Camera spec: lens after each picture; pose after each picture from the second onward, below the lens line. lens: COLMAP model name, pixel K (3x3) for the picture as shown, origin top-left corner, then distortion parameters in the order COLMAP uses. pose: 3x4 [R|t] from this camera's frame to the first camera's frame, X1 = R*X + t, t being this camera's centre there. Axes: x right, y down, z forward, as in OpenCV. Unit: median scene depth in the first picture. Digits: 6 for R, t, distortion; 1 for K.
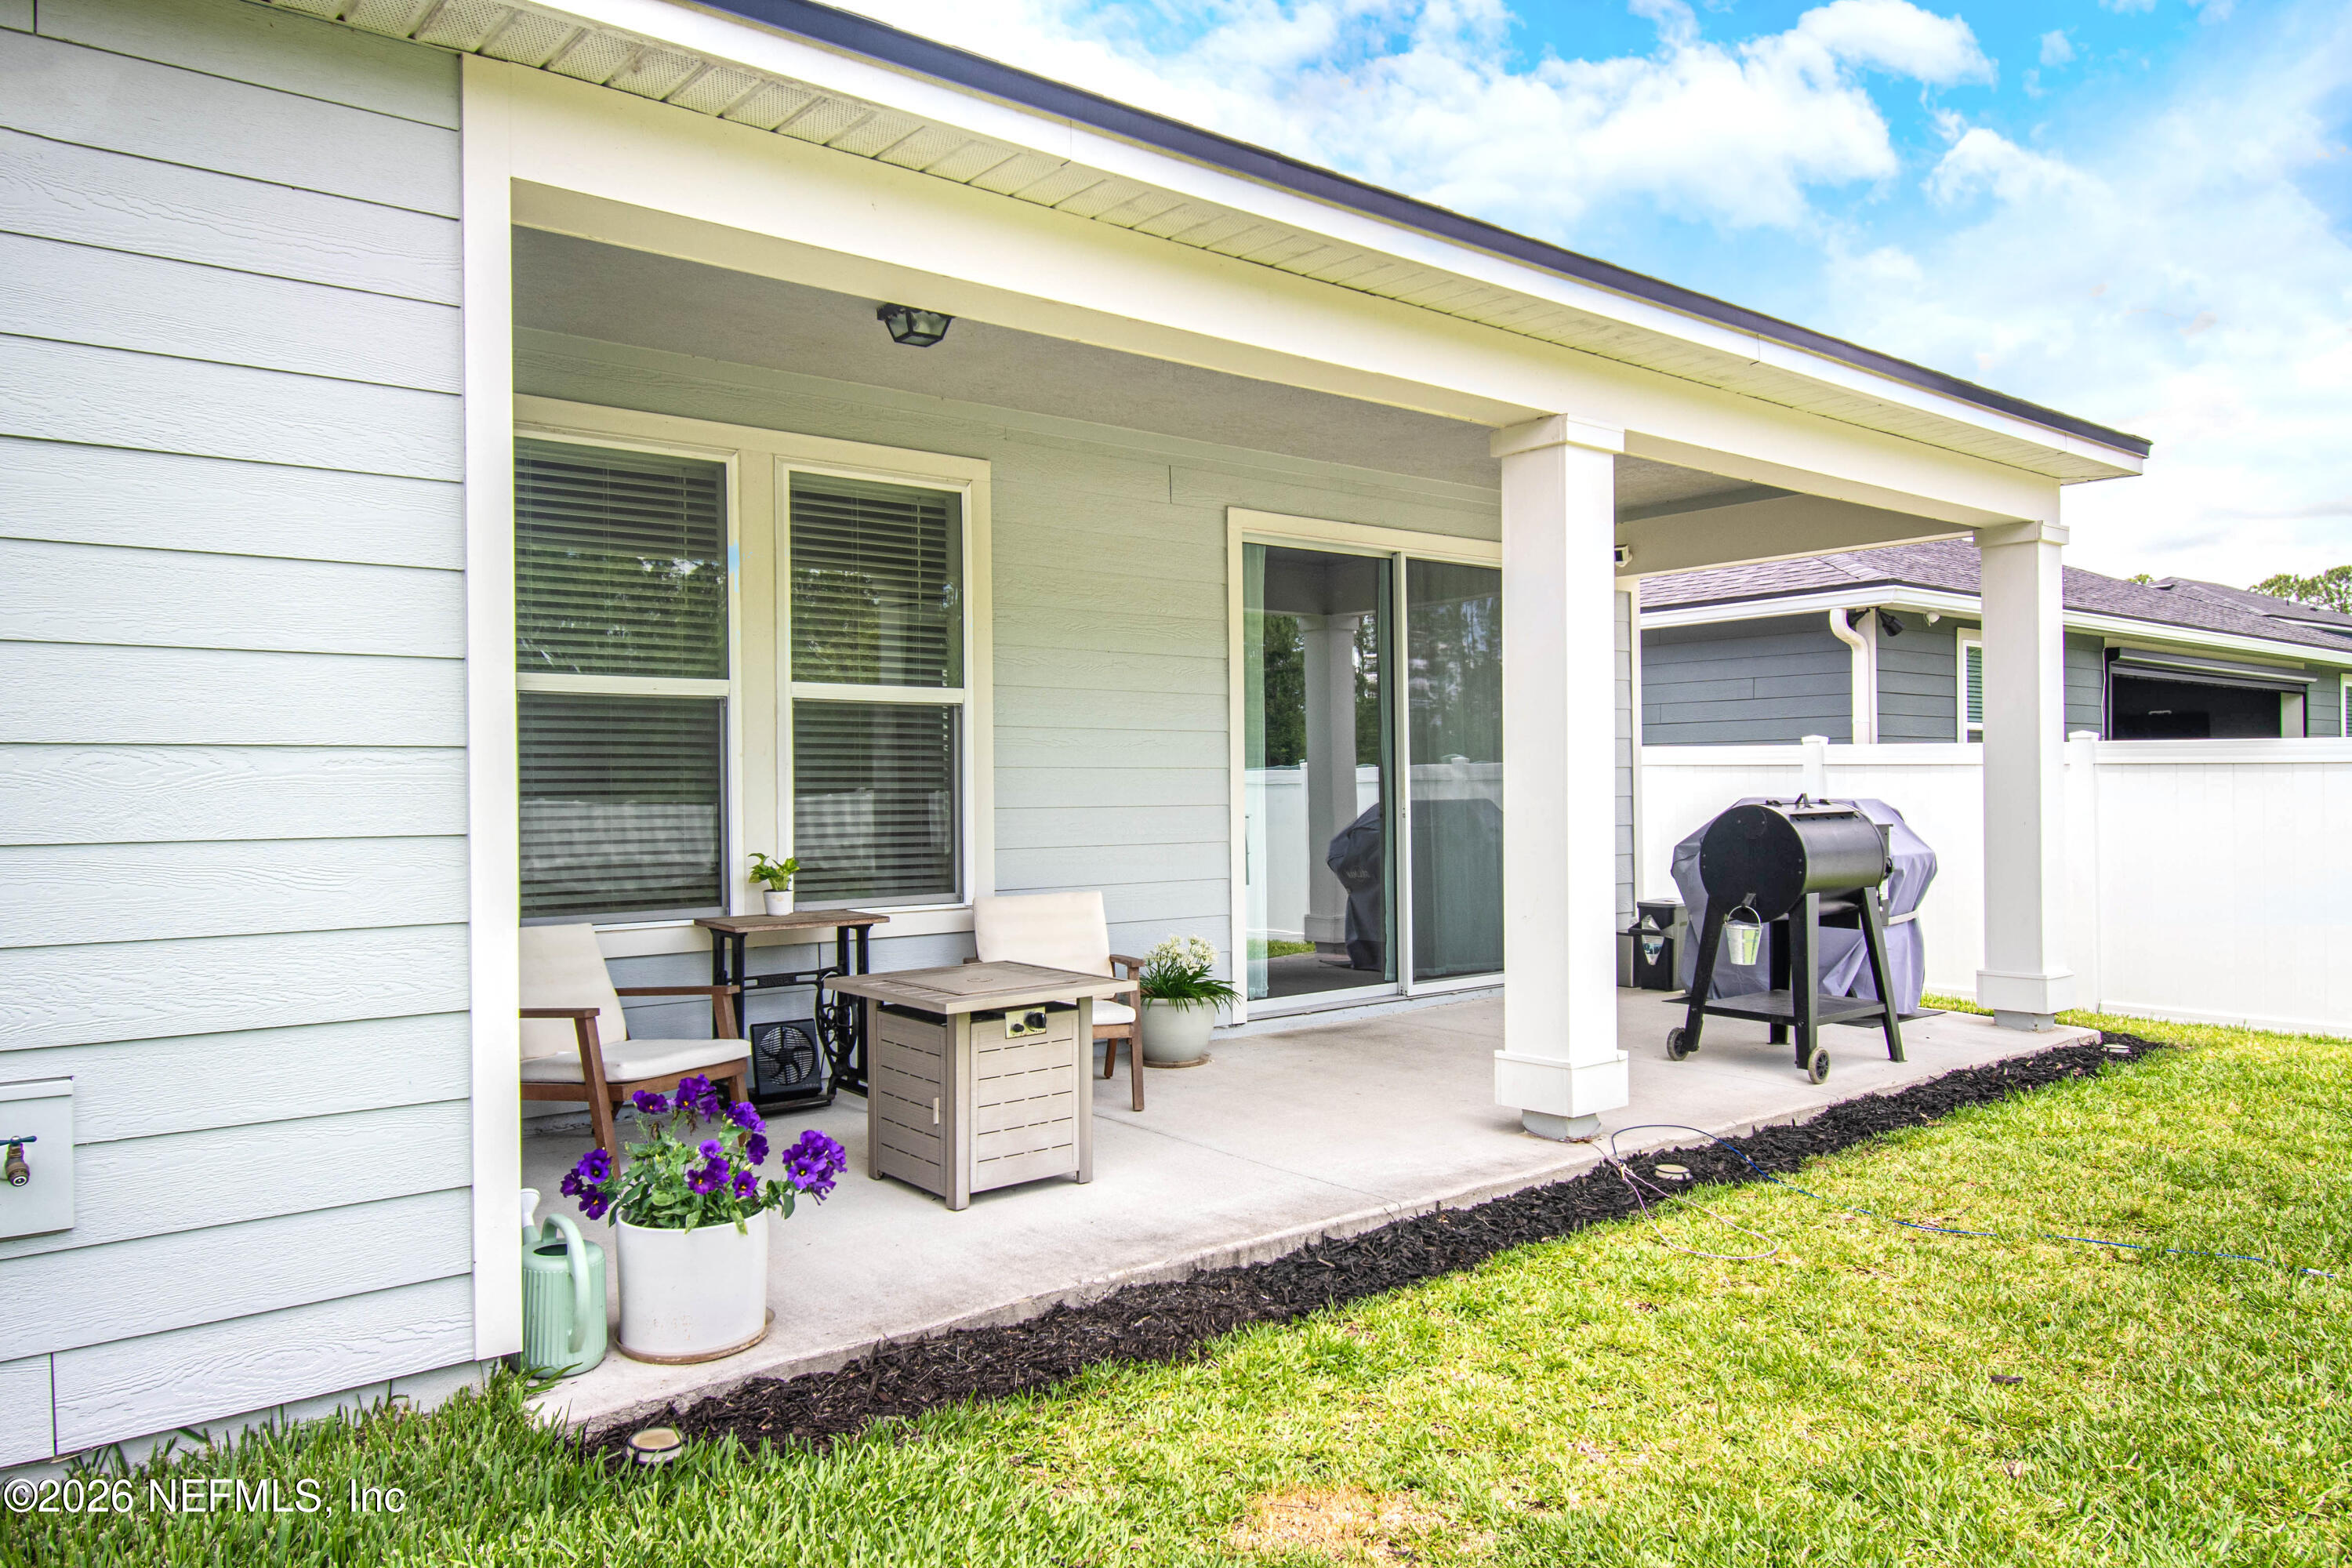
lens RADIAL K [[1615.2, 0, 1161.9], [0, 1615.2, 784.1], [0, 0, 1]] dist [0.022666, -0.000583]
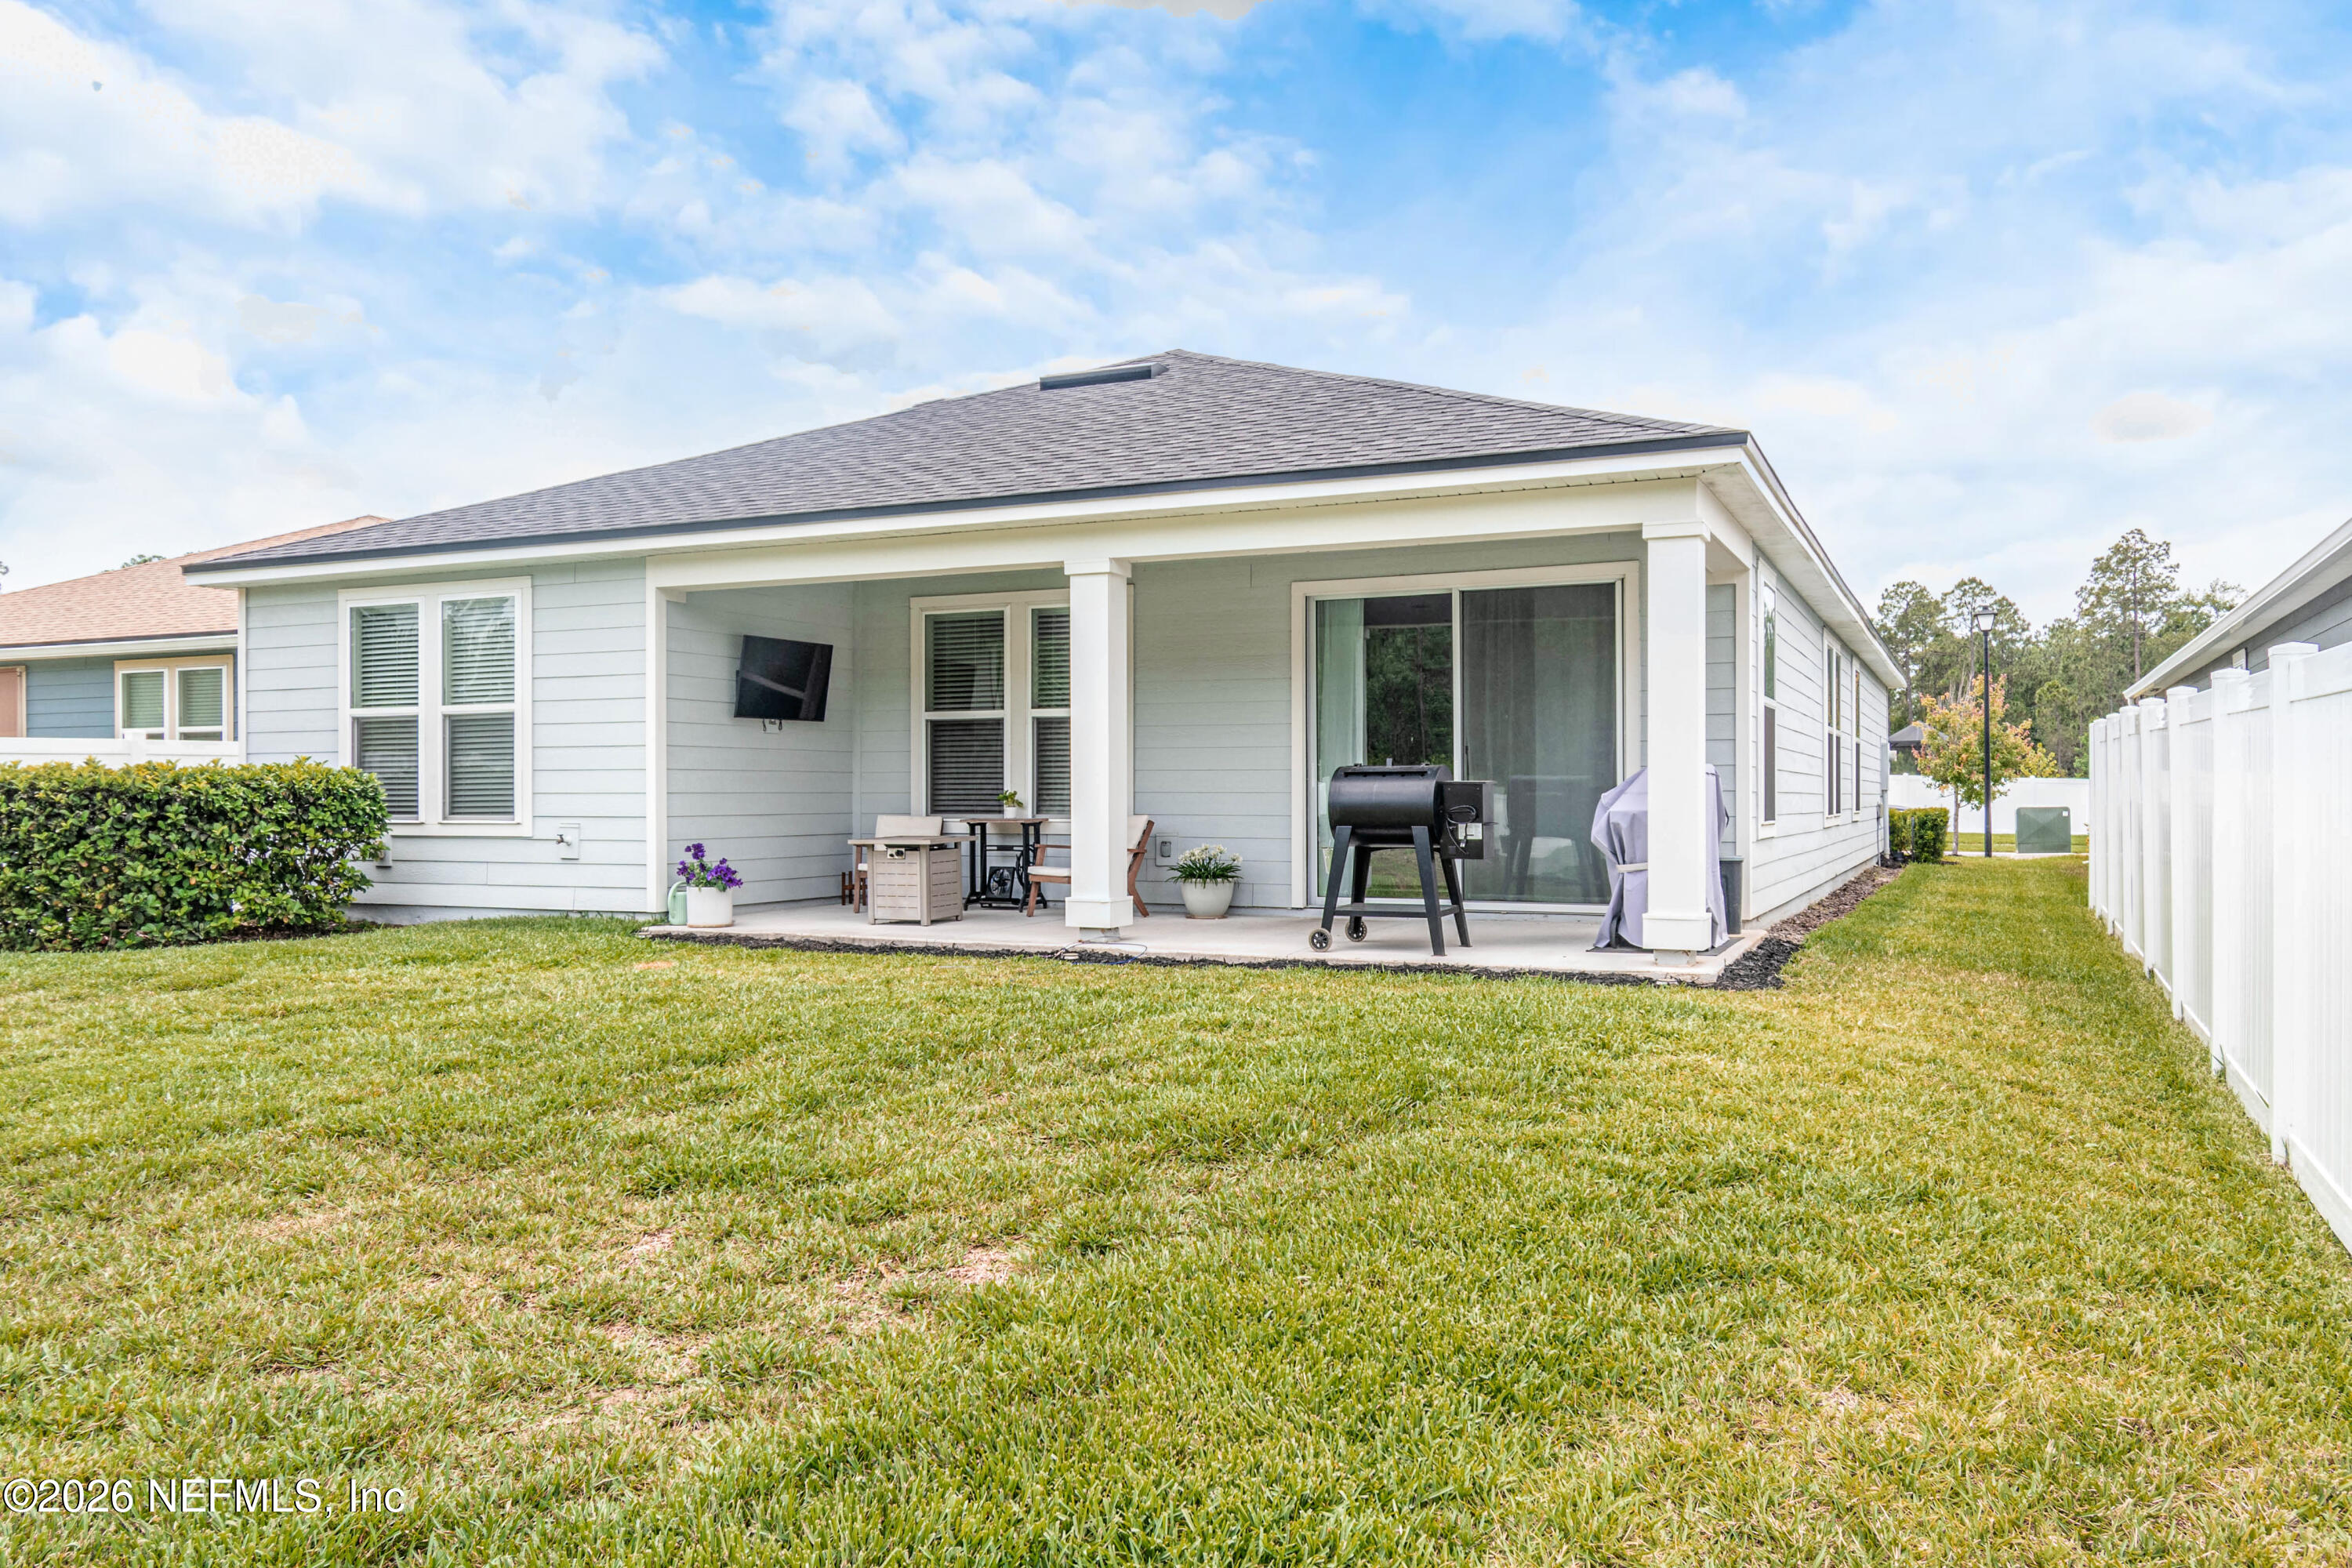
lens RADIAL K [[1711.2, 0, 1176.0], [0, 1711.2, 784.0], [0, 0, 1]] dist [0.000824, 0.000681]
pose [[0.432777, 0.001791, -0.901499, 1.499008], [-0.000237, 0.999998, 0.001873, 0.023826], [0.901501, -0.000597, 0.432777, 0.166777]]
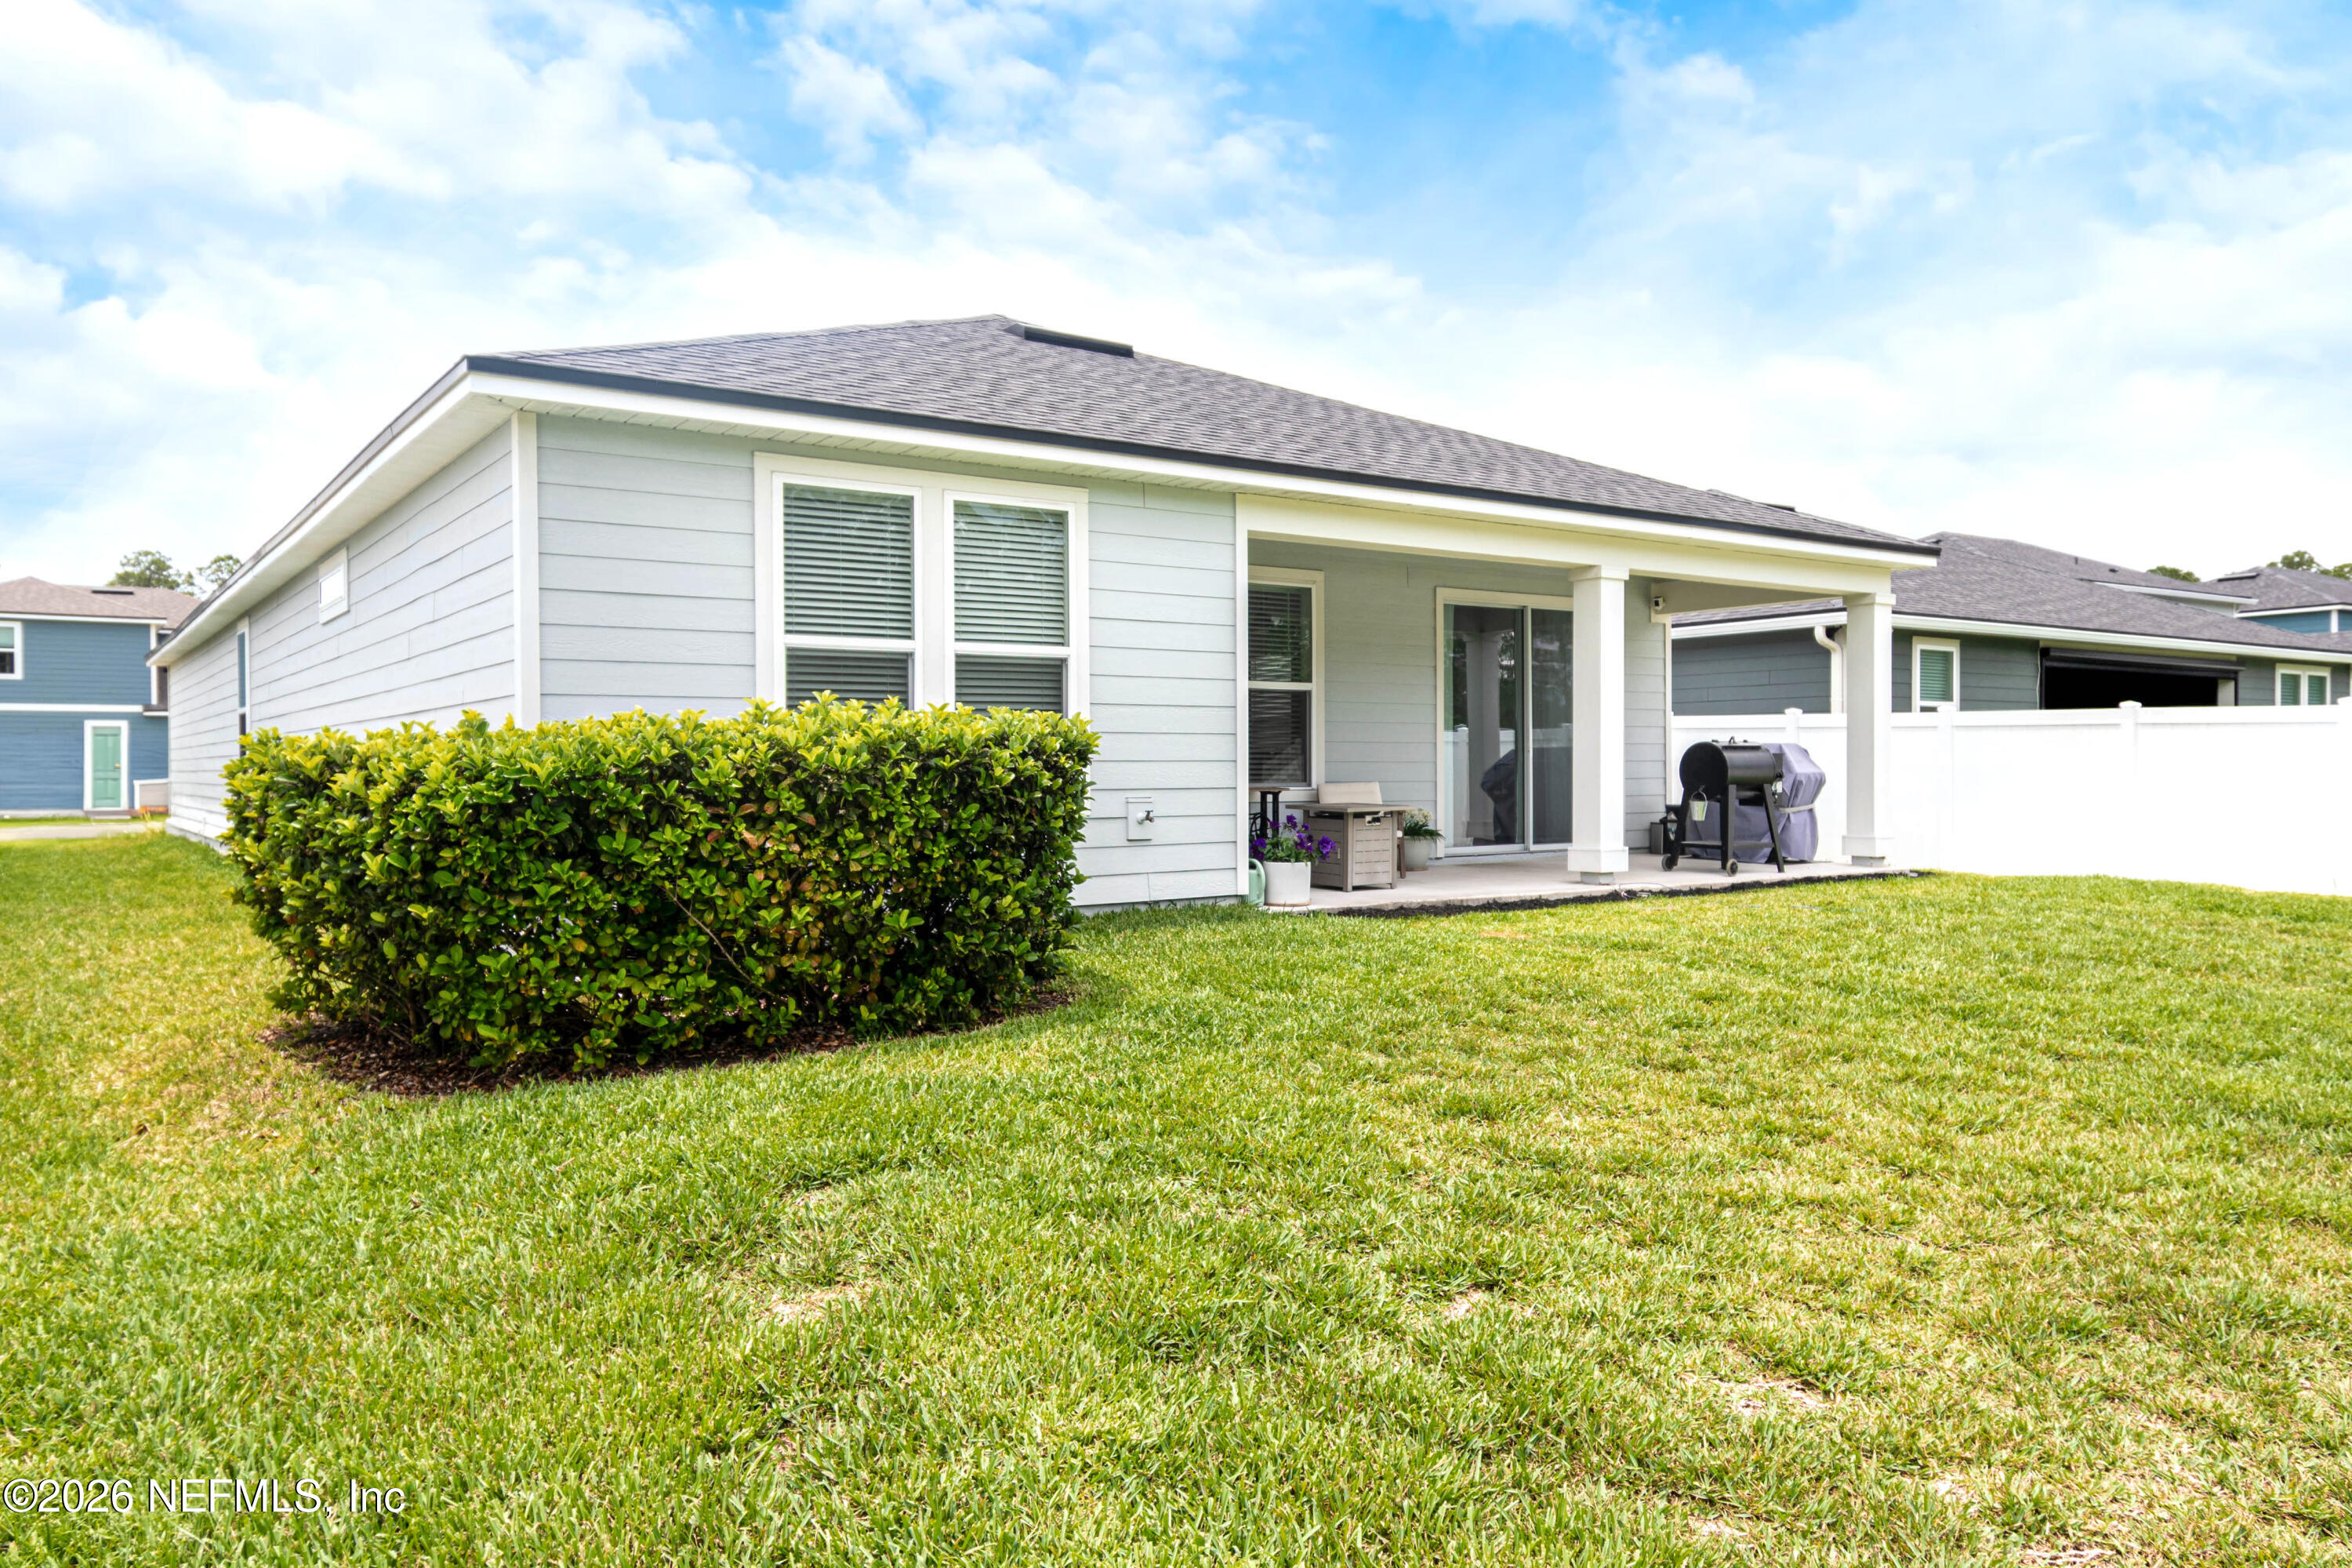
lens RADIAL K [[1654.3, 0, 1170.8], [0, 1654.3, 793.5], [0, 0, 1]] dist [0.004767, -0.005135]
pose [[0.997580, 0.006543, -0.069223, -0.134697], [-0.005220, 0.999800, 0.019280, 0.036174], [0.069335, -0.018872, 0.997415, -0.971660]]
